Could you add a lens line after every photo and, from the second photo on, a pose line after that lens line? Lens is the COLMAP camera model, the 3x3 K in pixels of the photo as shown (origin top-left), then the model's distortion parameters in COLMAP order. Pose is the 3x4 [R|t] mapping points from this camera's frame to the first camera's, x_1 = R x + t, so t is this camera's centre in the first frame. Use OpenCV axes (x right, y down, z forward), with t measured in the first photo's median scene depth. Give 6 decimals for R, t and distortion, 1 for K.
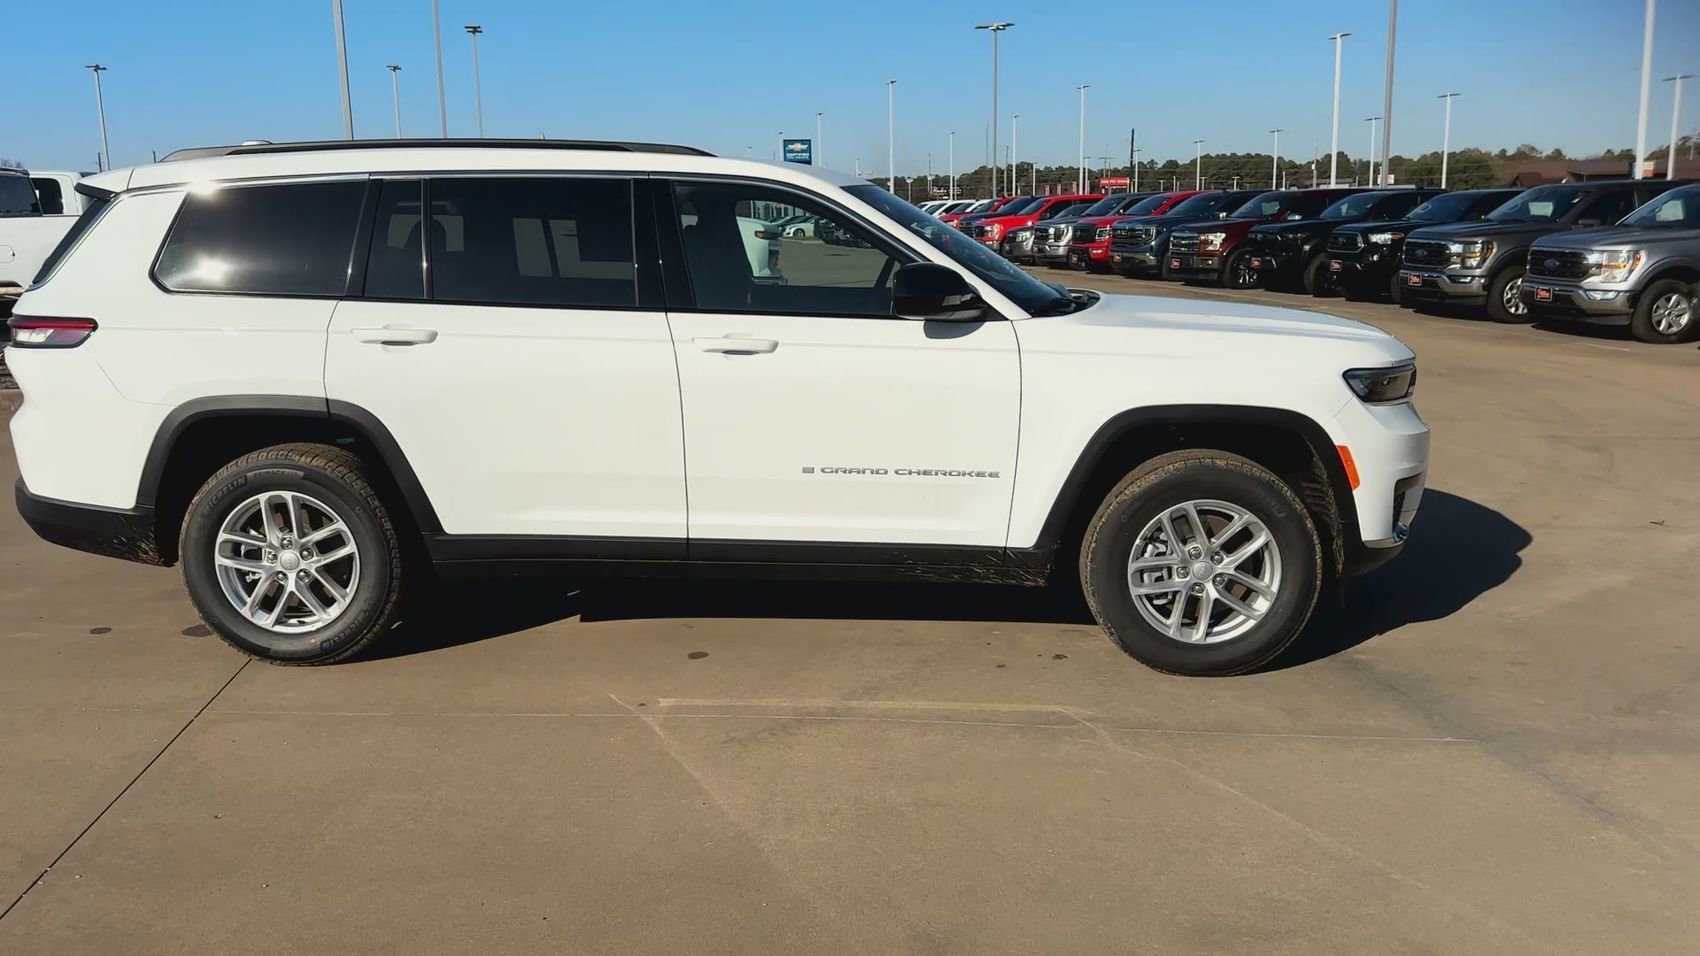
lens RADIAL K [[1379.7, 0, 854.4], [0, 1379.7, 474.1], [0, 0, 1]] dist [0.072772, -0.043885]
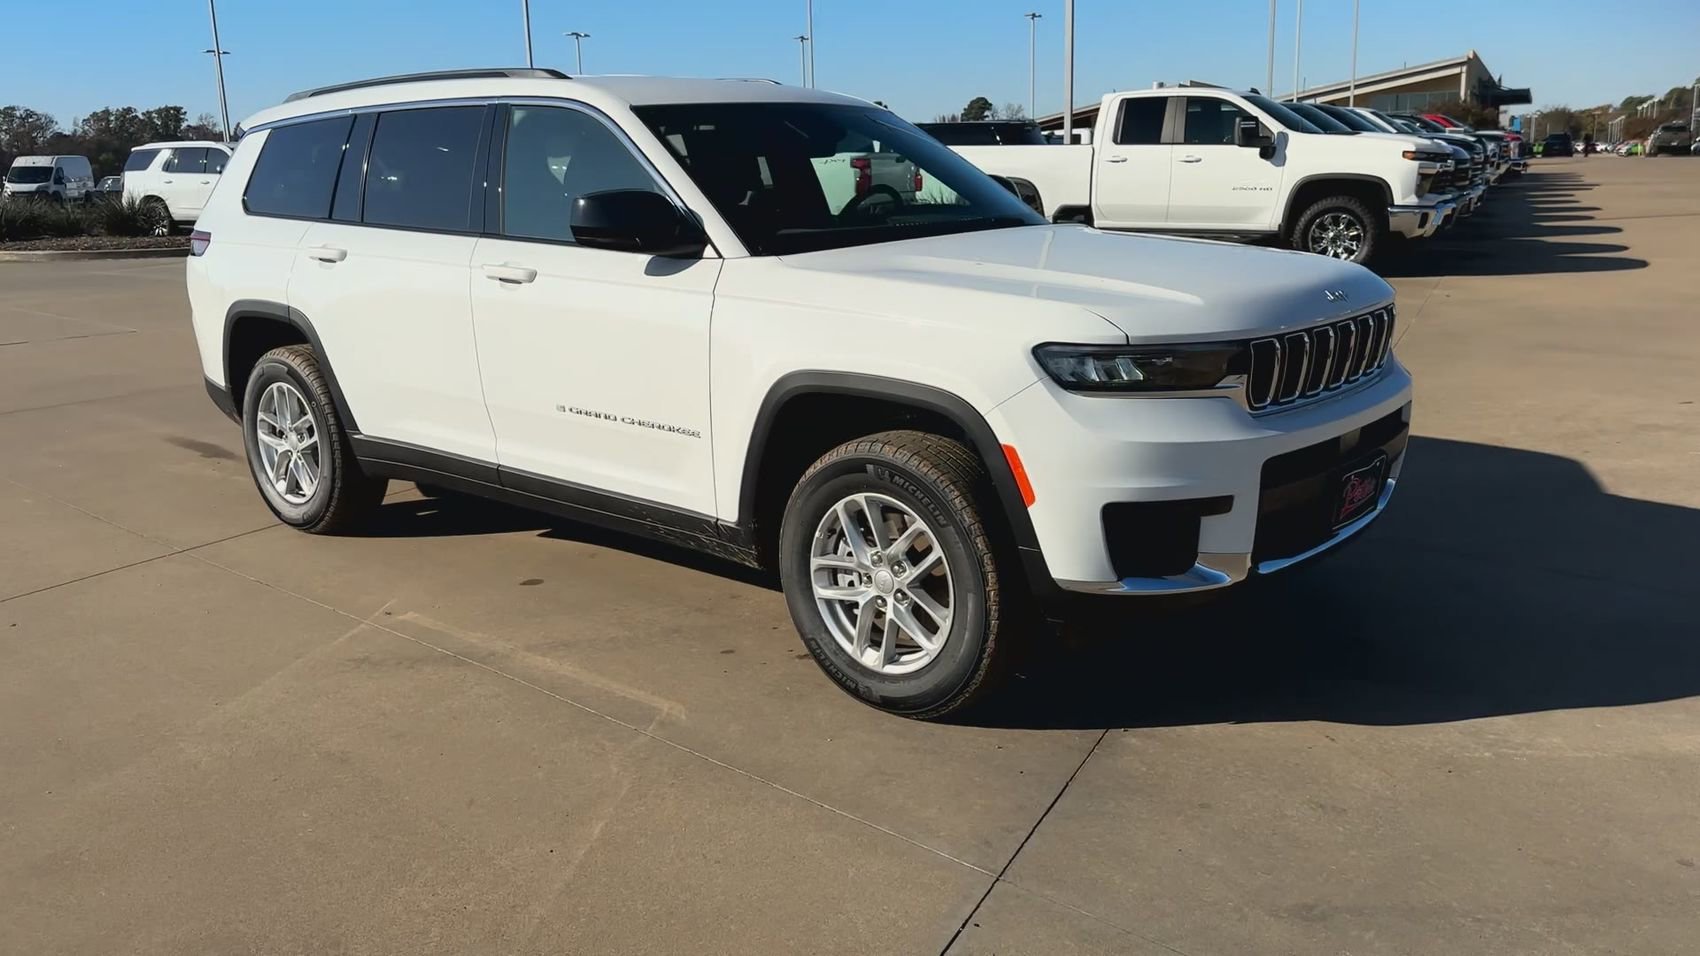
lens RADIAL K [[1379.7, 0, 862.0], [0, 1379.7, 479.6], [0, 0, 1]] dist [0.072772, -0.043885]
pose [[0.793441, 0.128141, -0.595006, 0.702651], [-0.095535, 0.991689, 0.086174, -0.056053], [0.601103, -0.011530, 0.799088, 0.353710]]
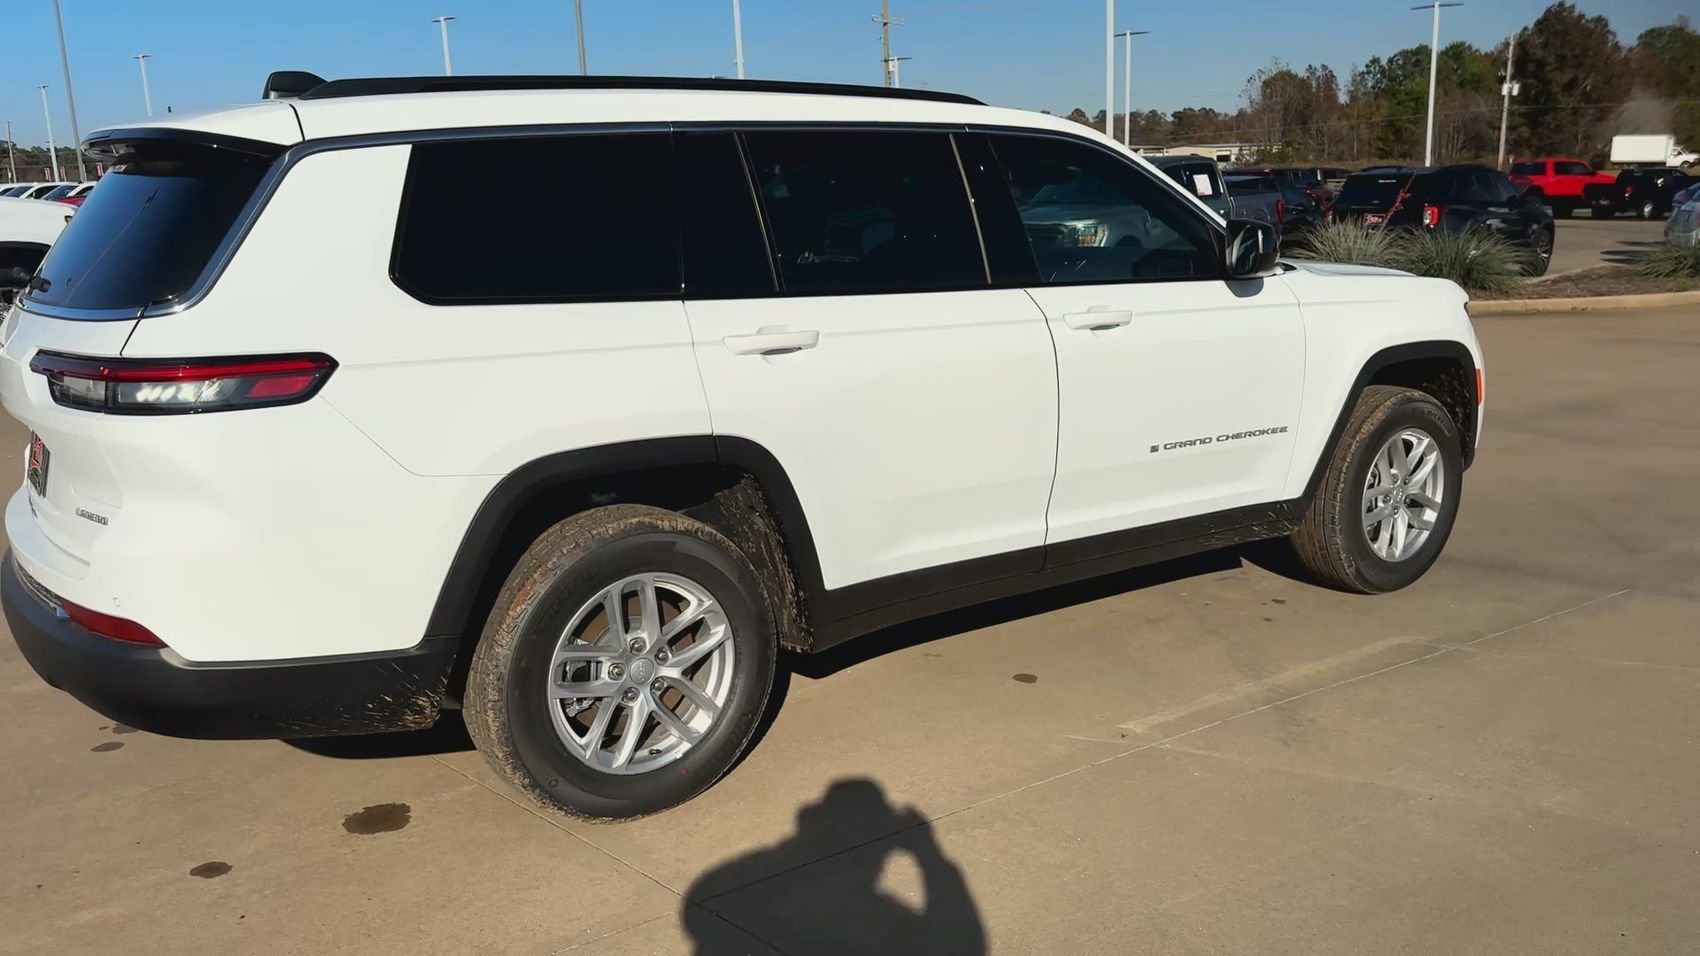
lens RADIAL K [[1379.7, 0, 854.1], [0, 1379.7, 474.8], [0, 0, 1]] dist [0.072772, -0.043885]
pose [[0.783662, -0.136592, 0.605984, -0.748027], [0.130301, 0.989968, 0.054638, -0.061779], [-0.607368, 0.036143, 0.793598, 0.382902]]
